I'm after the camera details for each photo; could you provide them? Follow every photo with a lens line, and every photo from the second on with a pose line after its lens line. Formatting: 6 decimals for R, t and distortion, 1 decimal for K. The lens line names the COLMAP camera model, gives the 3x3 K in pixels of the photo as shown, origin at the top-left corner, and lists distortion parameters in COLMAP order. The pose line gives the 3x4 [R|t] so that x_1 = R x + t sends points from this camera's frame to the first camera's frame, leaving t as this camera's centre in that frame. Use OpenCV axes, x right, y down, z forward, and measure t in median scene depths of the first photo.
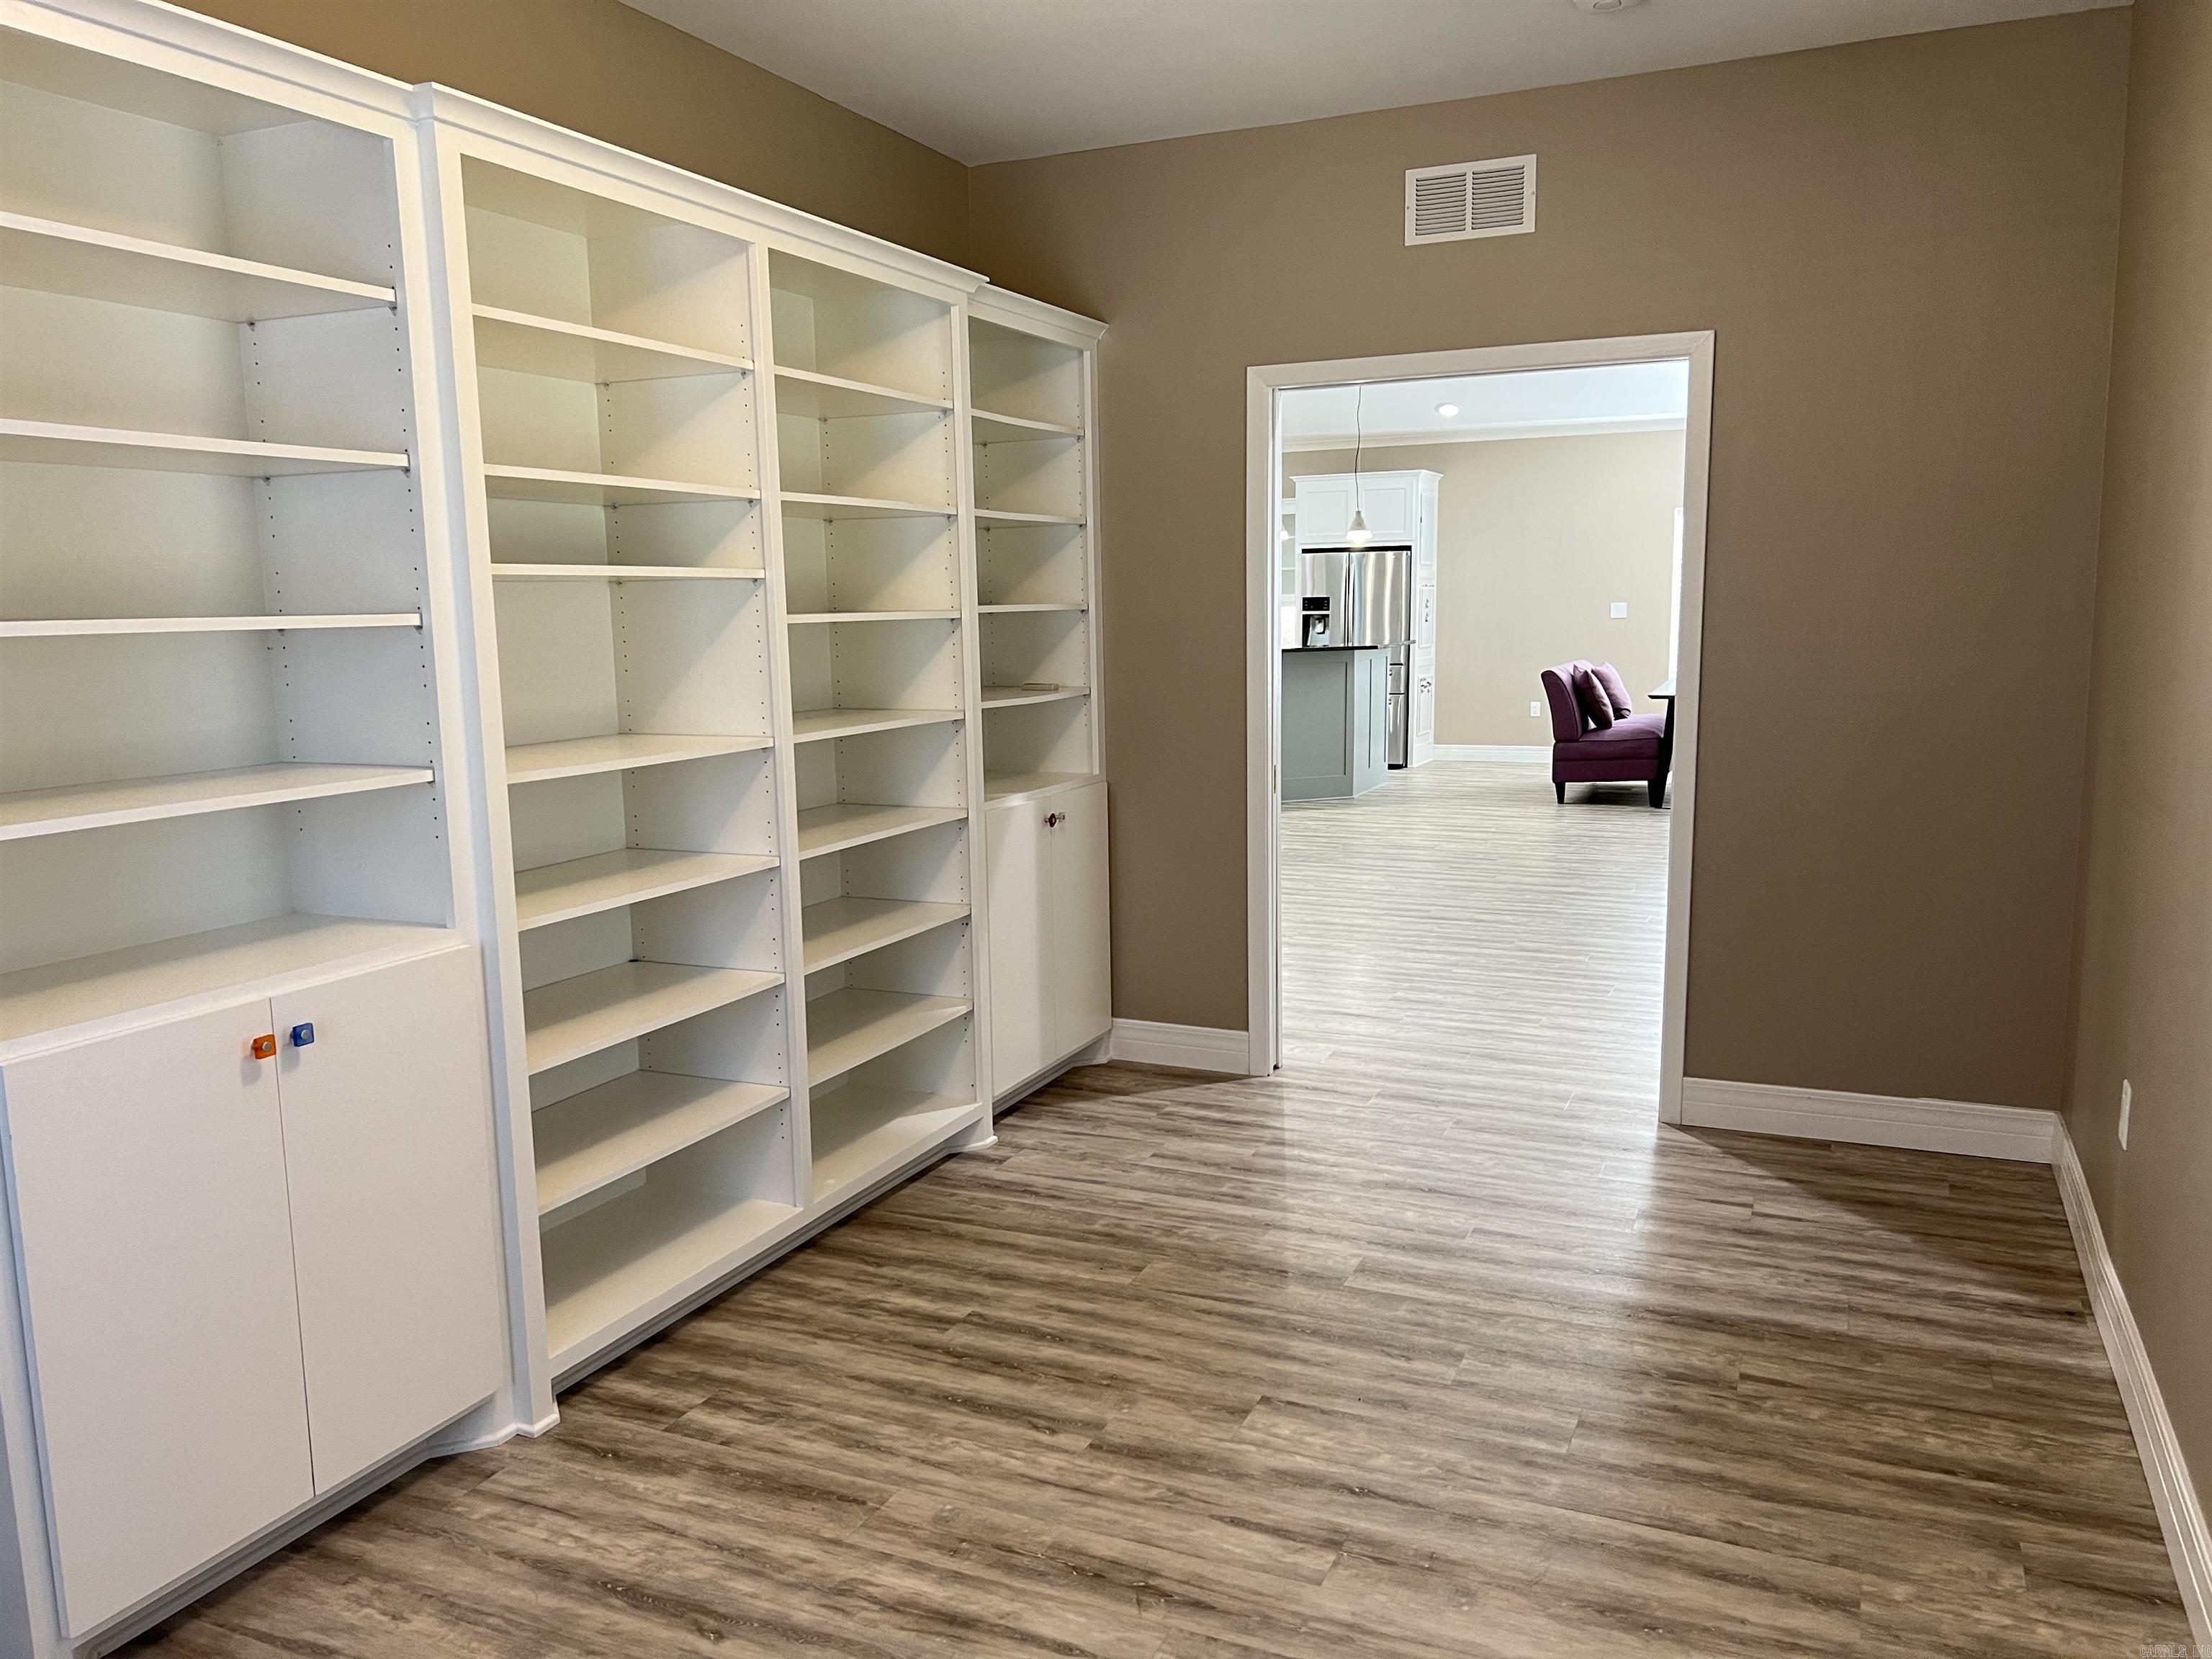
lens RADIAL K [[1654.9, 0, 1106.0], [0, 1654.9, 829.5], [0, 0, 1]] dist [-0.002879, -0.000035]
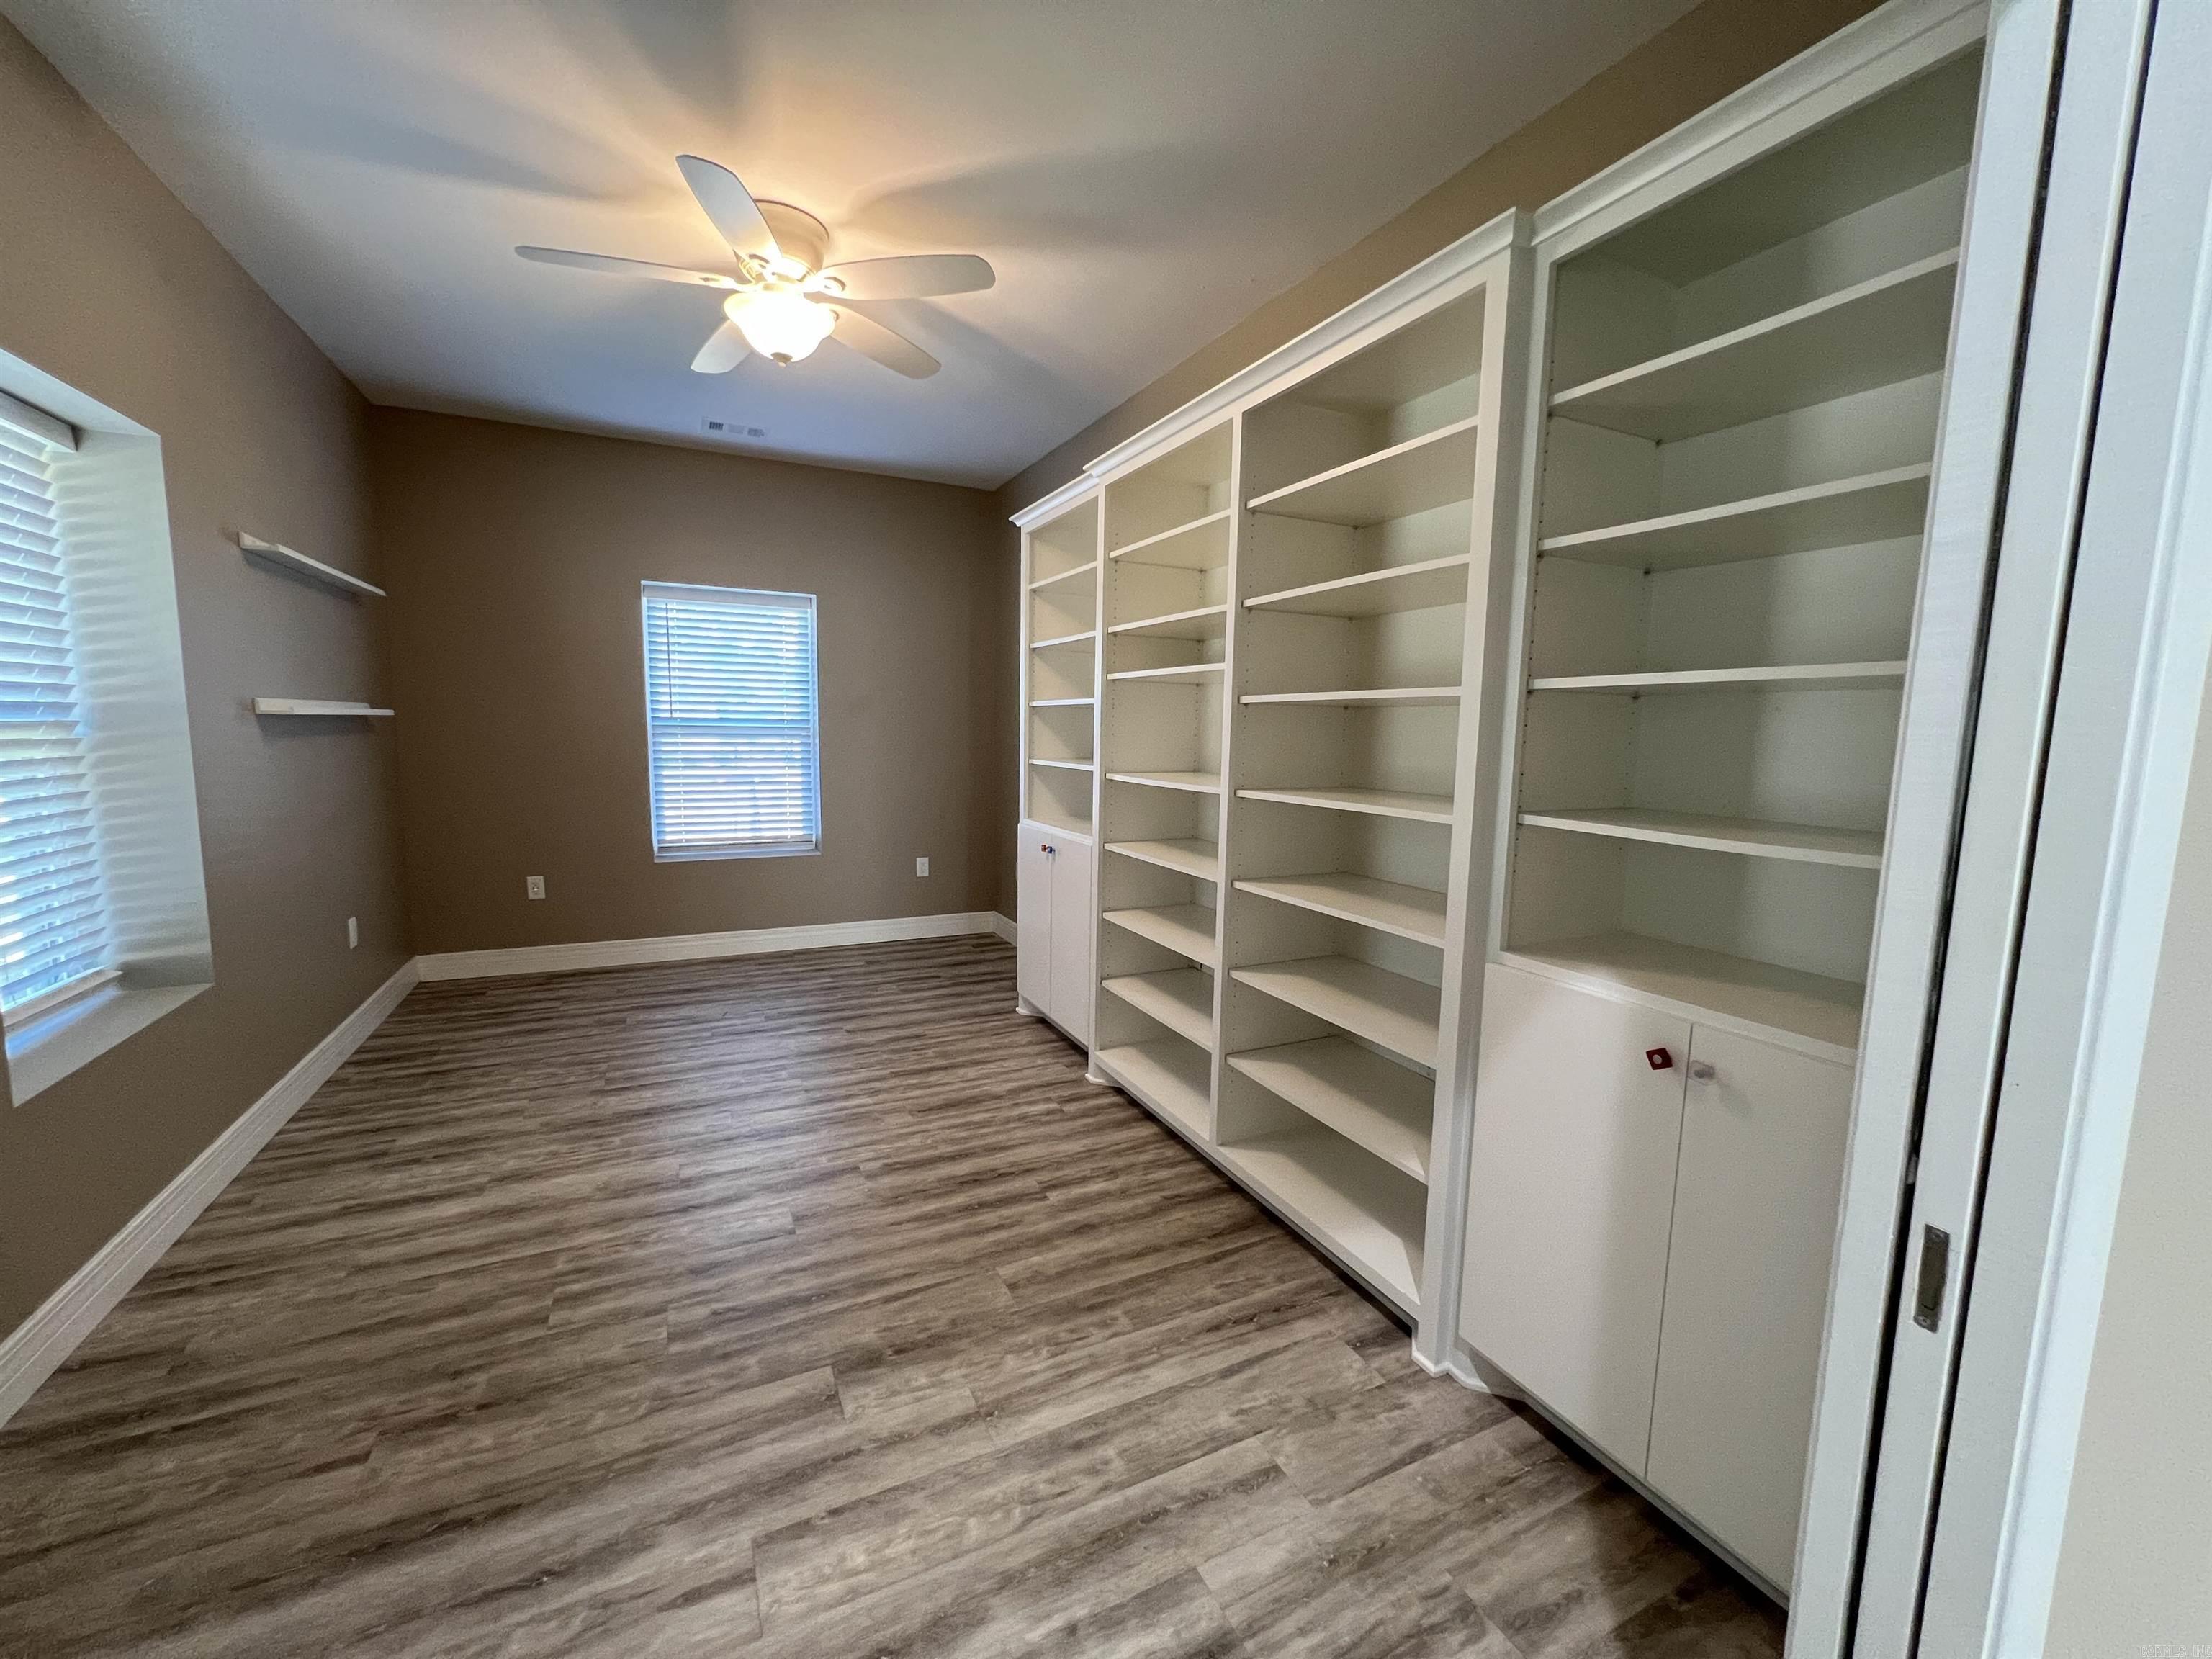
lens RADIAL K [[885.1, 0, 1106.3], [0, 885.1, 834.0], [0, 0, 1]] dist [0.000402, 0.000342]
pose [[-0.636304, 0.101633, -0.764714, 0.448491], [-0.110615, 0.969020, 0.220827, -0.183389], [0.763466, 0.225102, -0.605350, 1.499757]]
